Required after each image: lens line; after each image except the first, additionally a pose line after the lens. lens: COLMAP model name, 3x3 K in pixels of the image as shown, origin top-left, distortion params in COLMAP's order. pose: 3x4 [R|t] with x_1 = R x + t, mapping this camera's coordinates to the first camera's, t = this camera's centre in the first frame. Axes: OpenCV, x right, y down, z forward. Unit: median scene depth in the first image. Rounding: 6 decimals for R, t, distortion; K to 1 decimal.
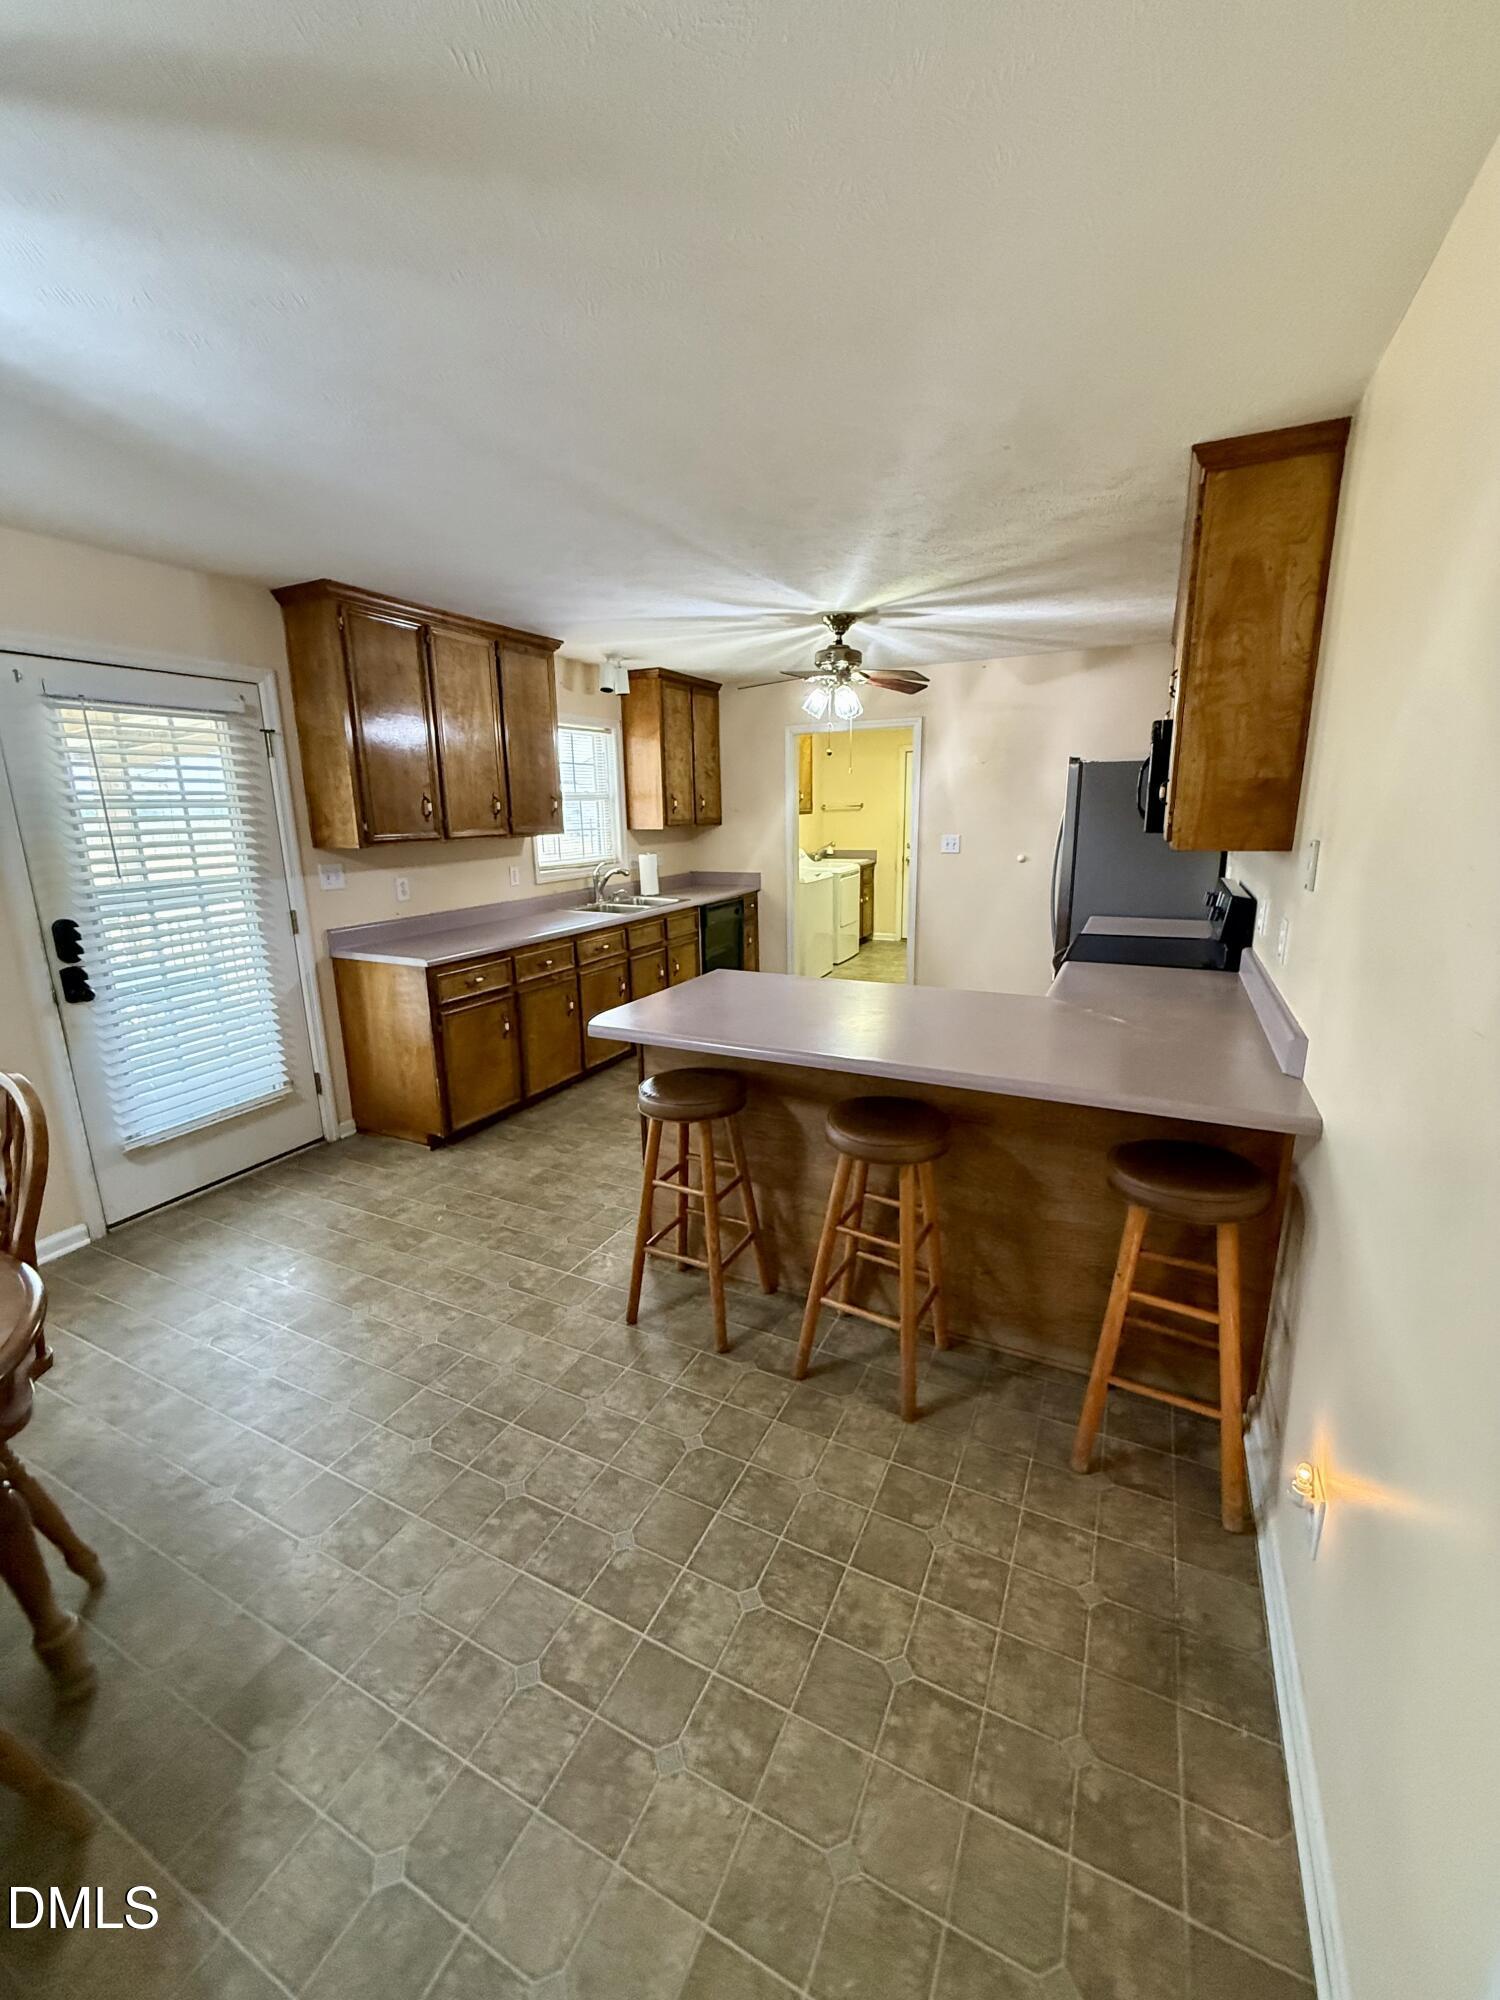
lens RADIAL K [[799.4, 0, 749.6], [0, 799.4, 992.1], [0, 0, 1]] dist [-0.000022, -0.000347]
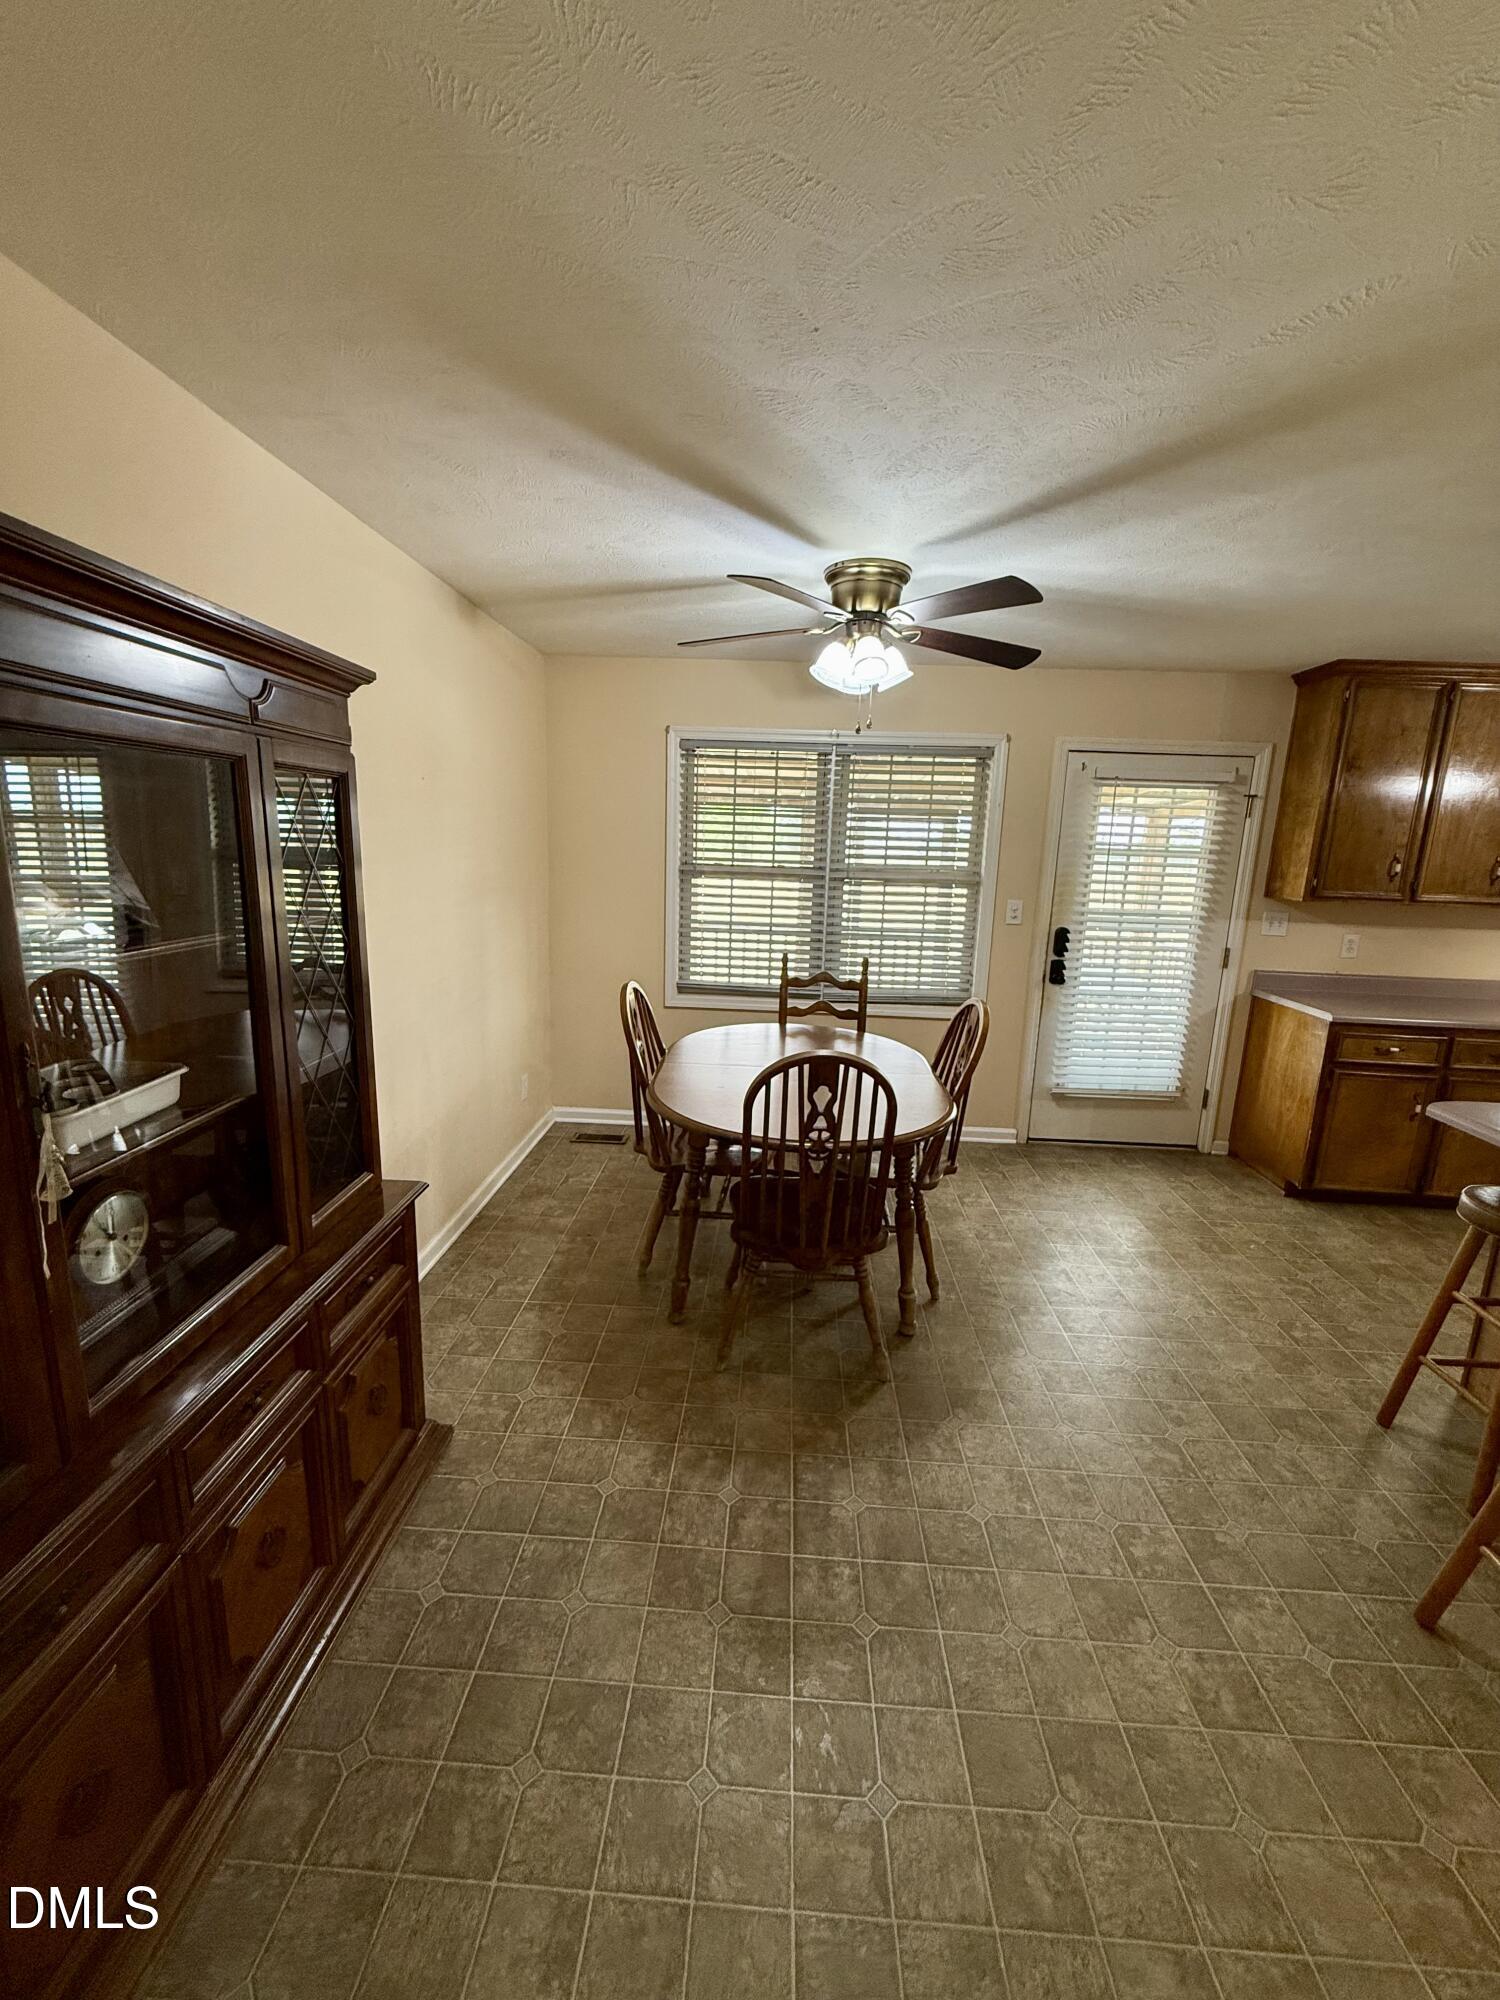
lens RADIAL K [[799.4, 0, 749.6], [0, 799.4, 992.1], [0, 0, 1]] dist [-0.000022, -0.000347]
pose [[0.397333, 0.201422, -0.895296, 0.202798], [-0.249588, 0.962557, 0.105786, 0.009788], [0.883081, 0.181423, 0.432728, -0.101370]]
